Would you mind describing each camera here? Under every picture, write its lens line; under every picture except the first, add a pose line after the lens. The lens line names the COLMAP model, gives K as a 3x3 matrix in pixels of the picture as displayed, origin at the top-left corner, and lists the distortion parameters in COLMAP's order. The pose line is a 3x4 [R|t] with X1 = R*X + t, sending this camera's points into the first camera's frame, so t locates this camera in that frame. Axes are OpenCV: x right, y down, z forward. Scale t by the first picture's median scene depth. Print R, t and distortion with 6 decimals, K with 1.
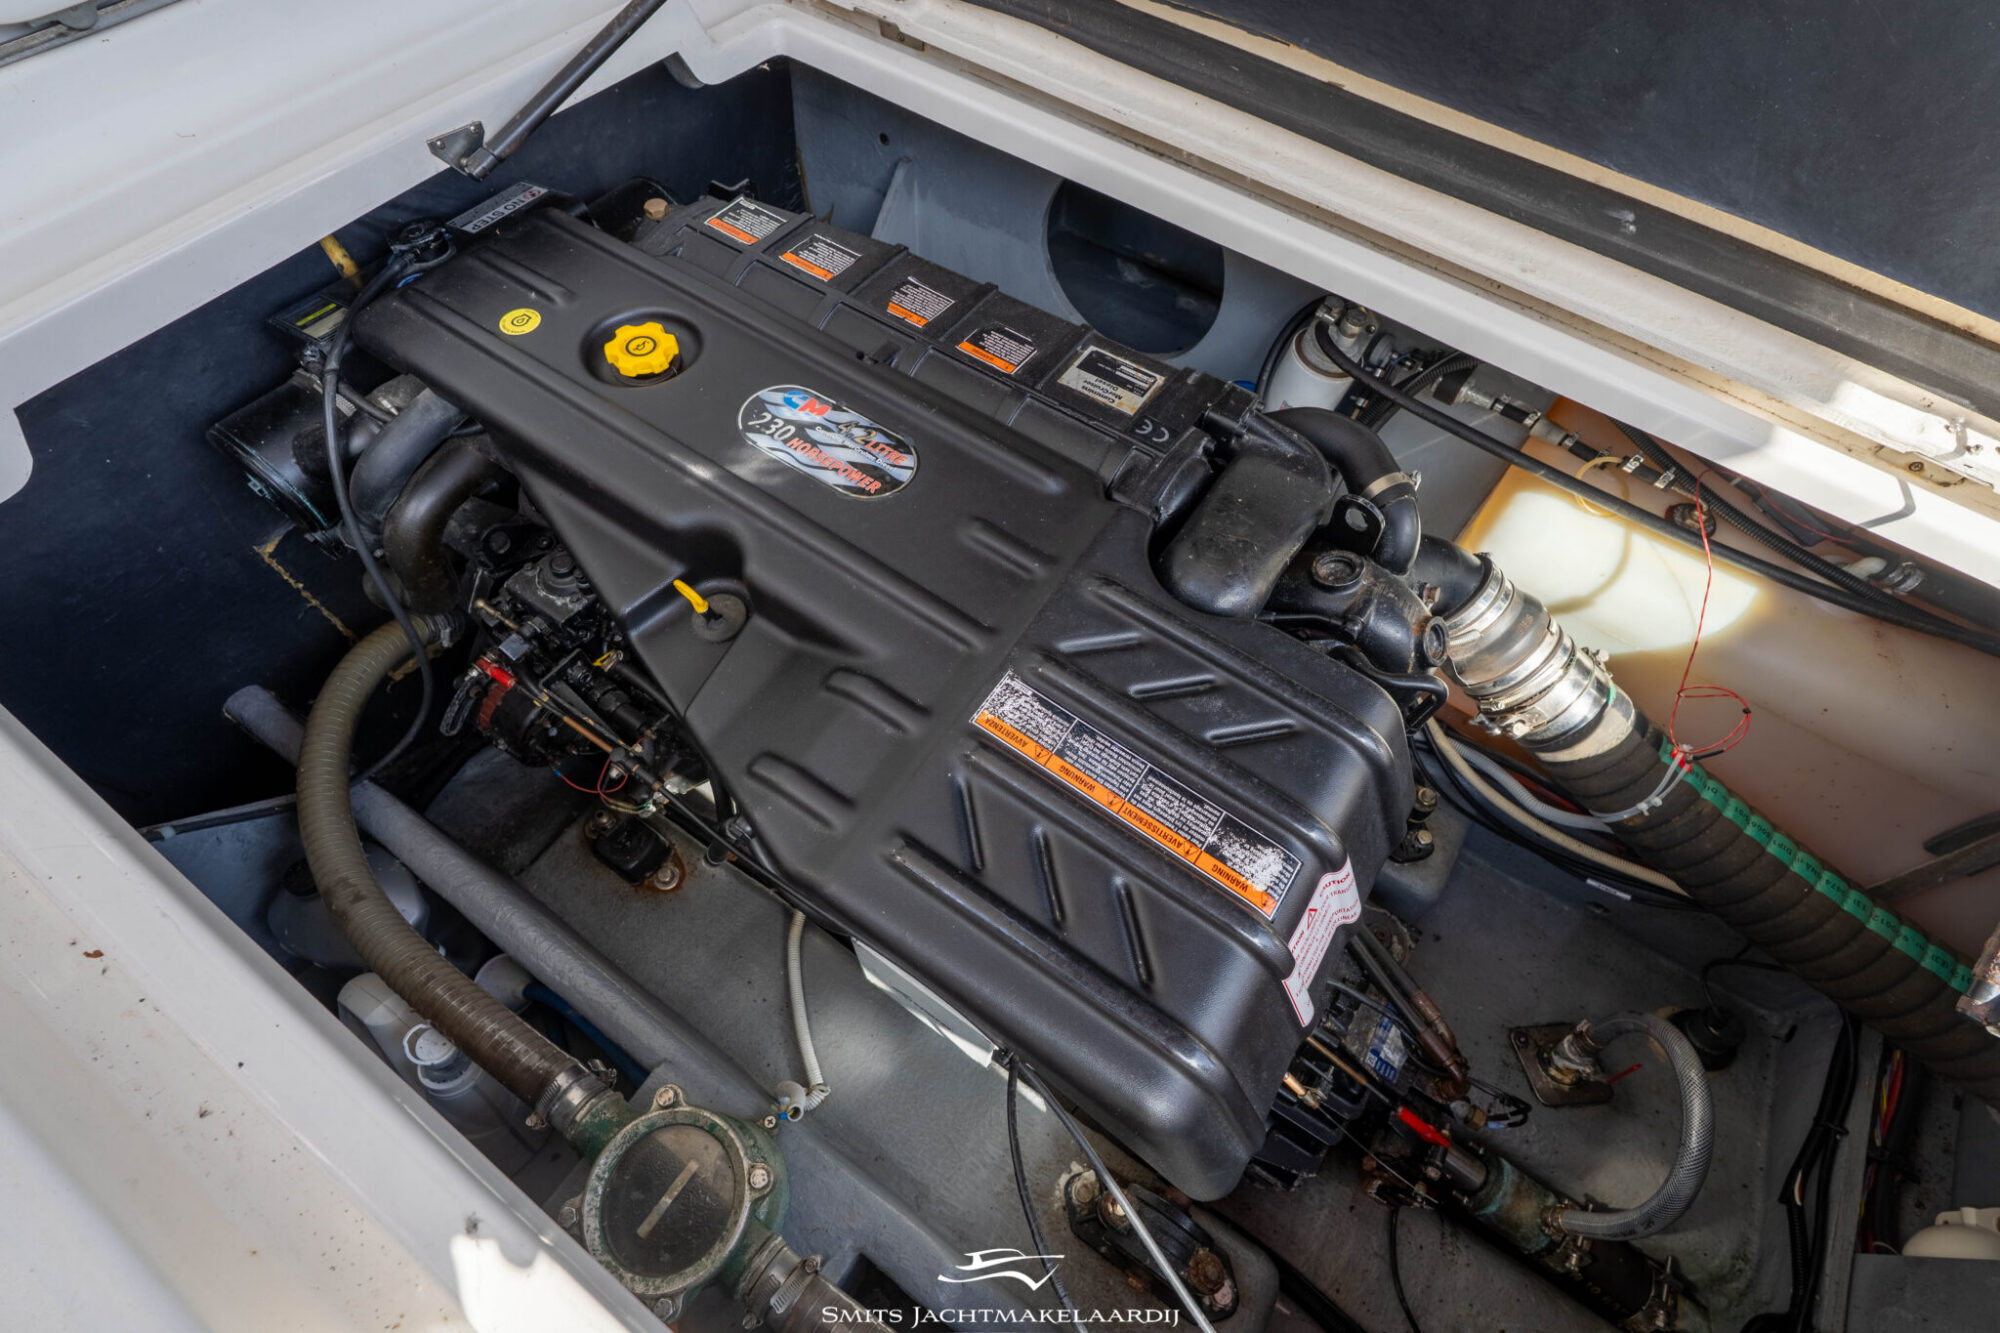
lens RADIAL K [[878.4, 0, 1002.6], [0, 878.4, 671.4], [0, 0, 1]] dist [-0.004481, 0.000747]
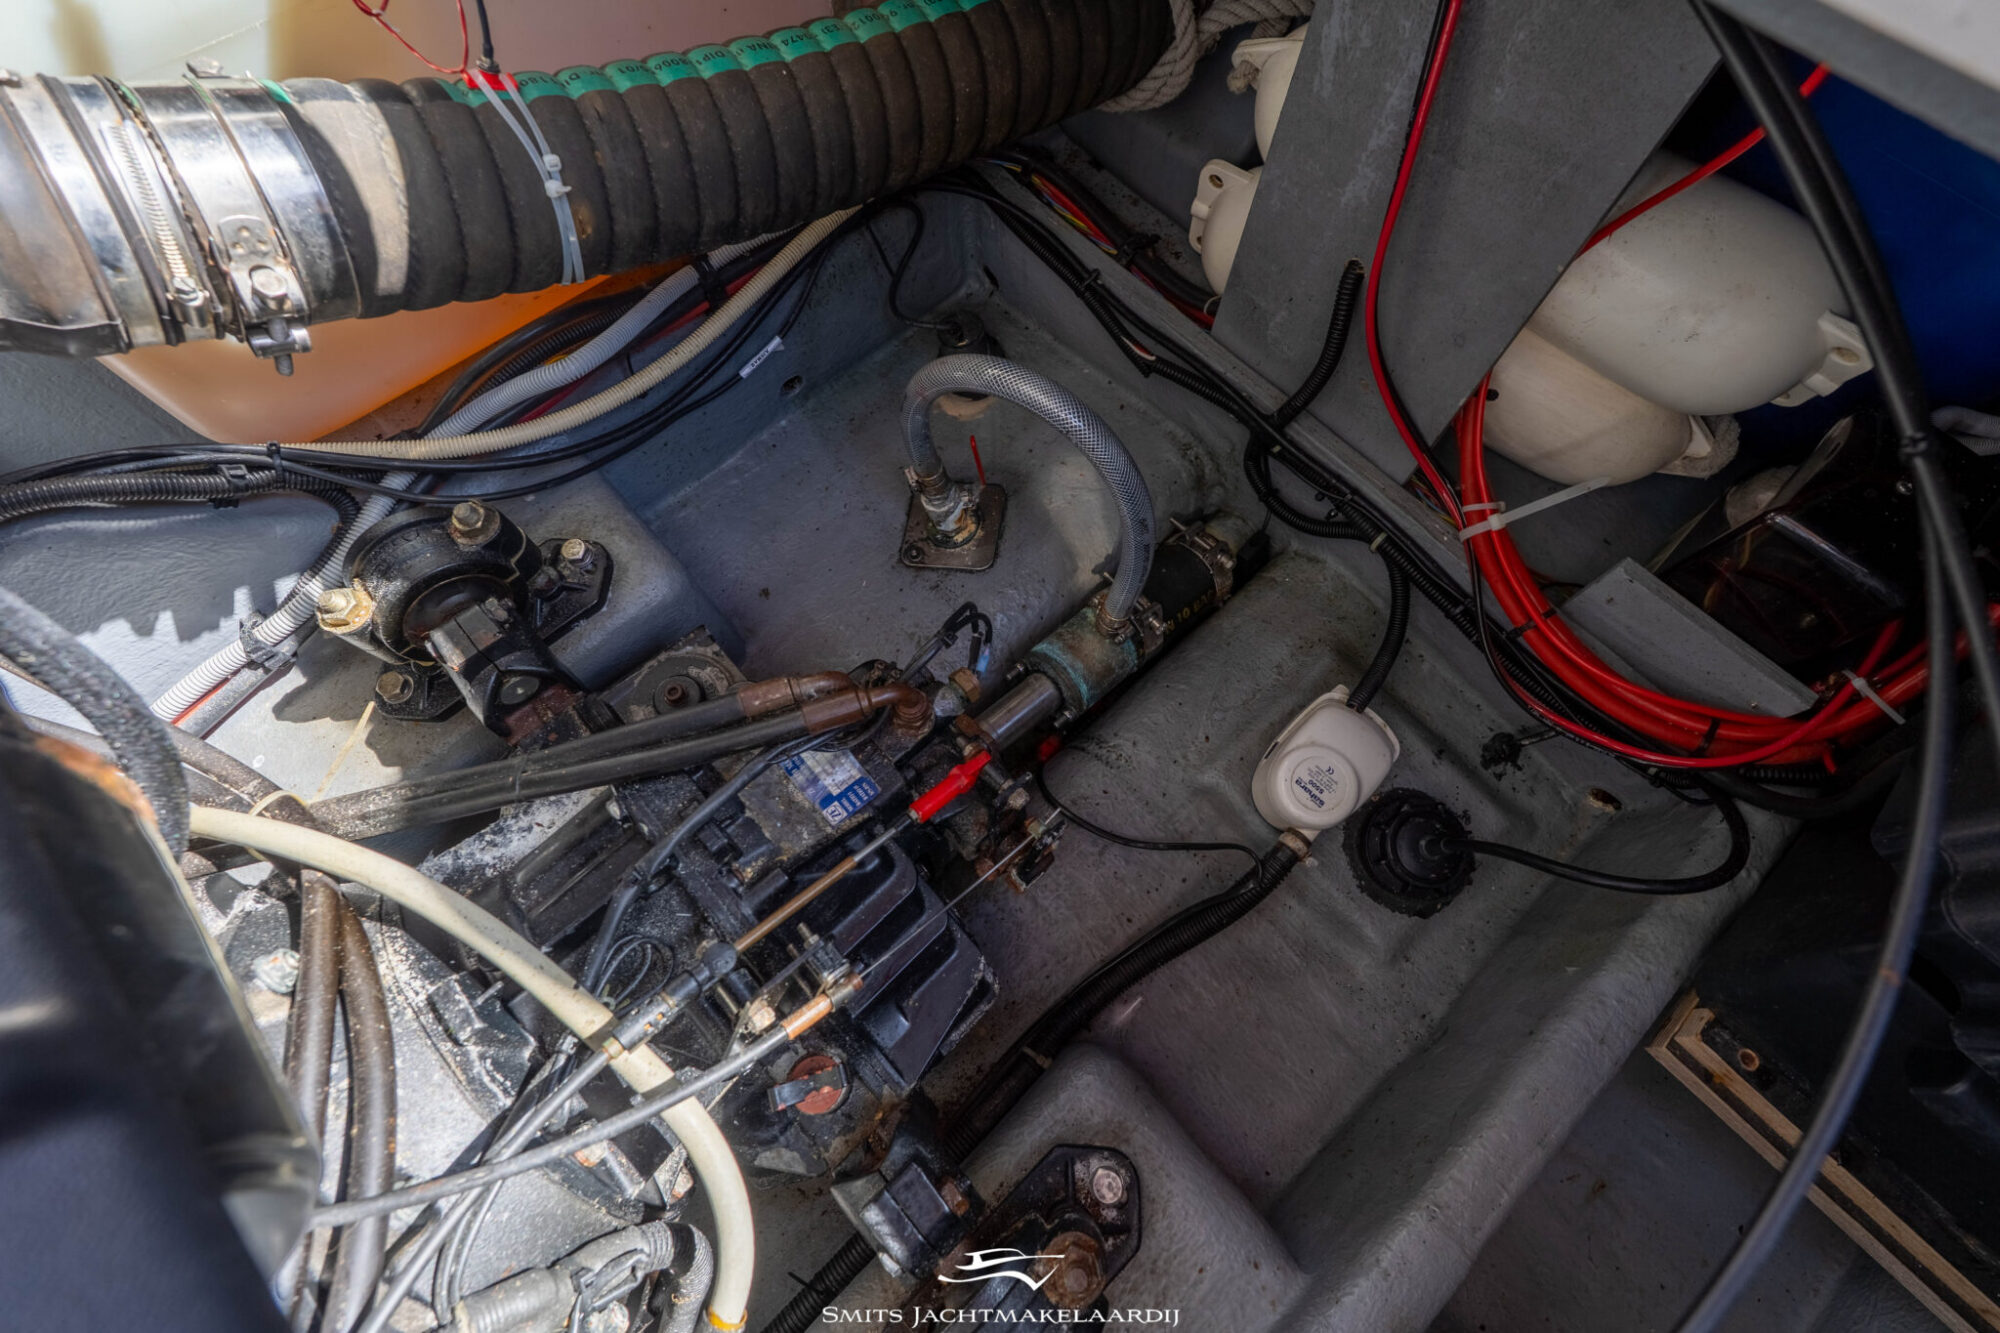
lens RADIAL K [[878.4, 0, 998.0], [0, 878.4, 665.7], [0, 0, 1]] dist [-0.004481, 0.000747]
pose [[0.233243, -0.905882, 0.353519, 0.321347], [0.823311, 0.377420, 0.423926, 0.246438], [-0.517452, 0.192179, 0.833853, 0.443094]]
